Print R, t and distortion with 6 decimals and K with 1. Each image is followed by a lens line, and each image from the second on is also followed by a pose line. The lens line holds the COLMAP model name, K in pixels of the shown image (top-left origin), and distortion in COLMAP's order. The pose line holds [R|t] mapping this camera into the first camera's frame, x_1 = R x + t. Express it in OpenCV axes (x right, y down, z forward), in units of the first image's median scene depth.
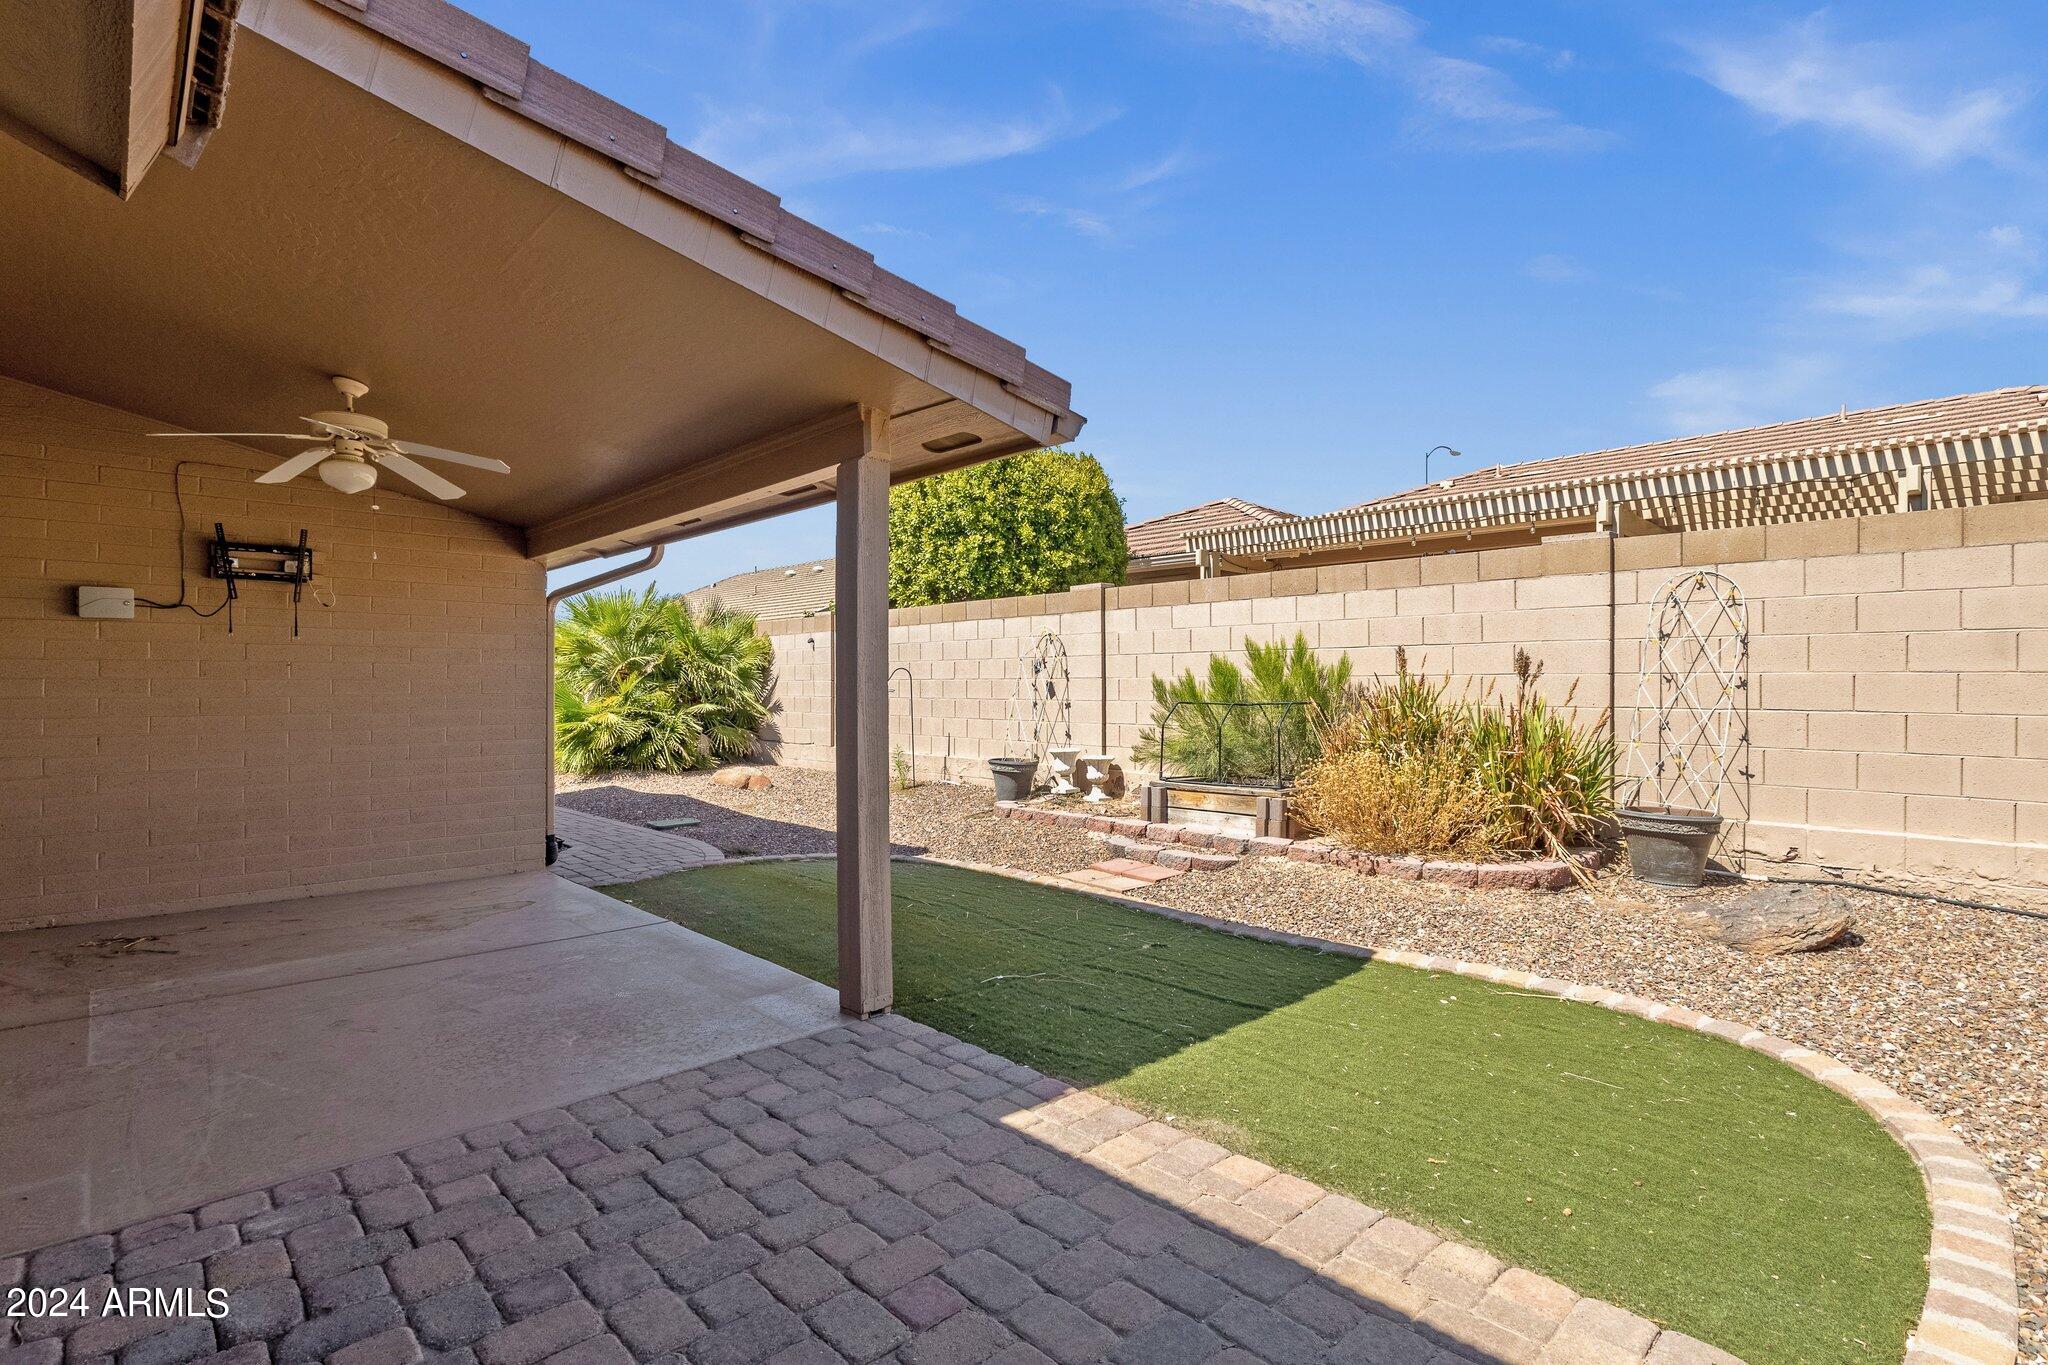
lens RADIAL K [[965.4, 0, 1024.0], [0, 965.4, 682.5], [0, 0, 1]] dist [-0.023573, -0.000115]
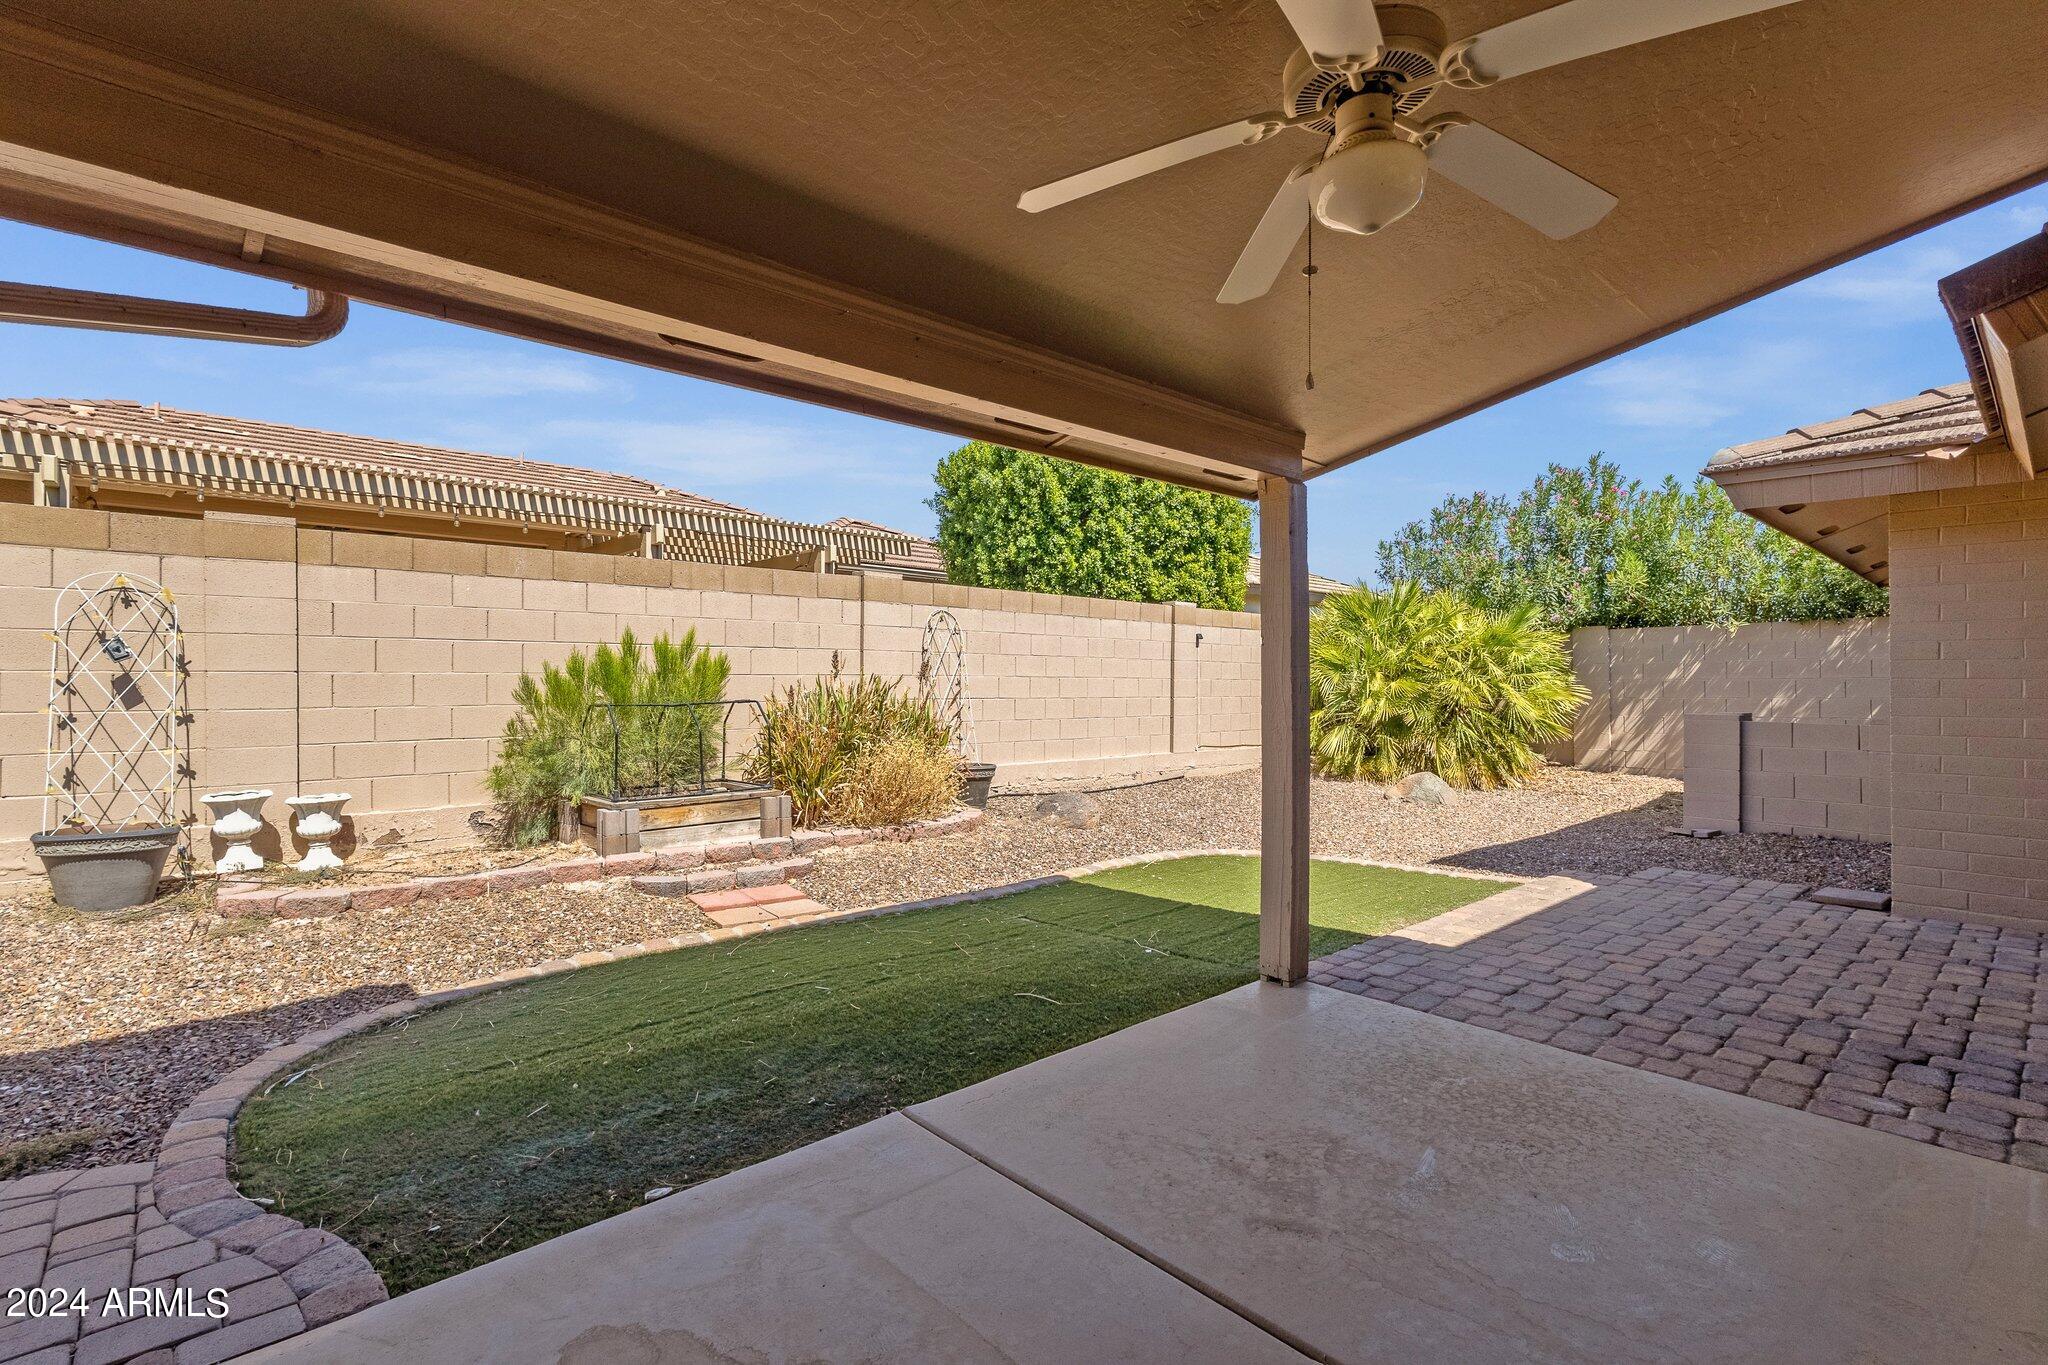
lens RADIAL K [[939.7, 0, 1024.0], [0, 939.7, 682.5], [0, 0, 1]] dist [0.003787, -0.009398]
pose [[0.039304, 0.001397, 0.999226, -0.382196], [-0.003389, 0.999993, -0.001265, 0.001041], [-0.999222, -0.003337, 0.039308, 0.383396]]
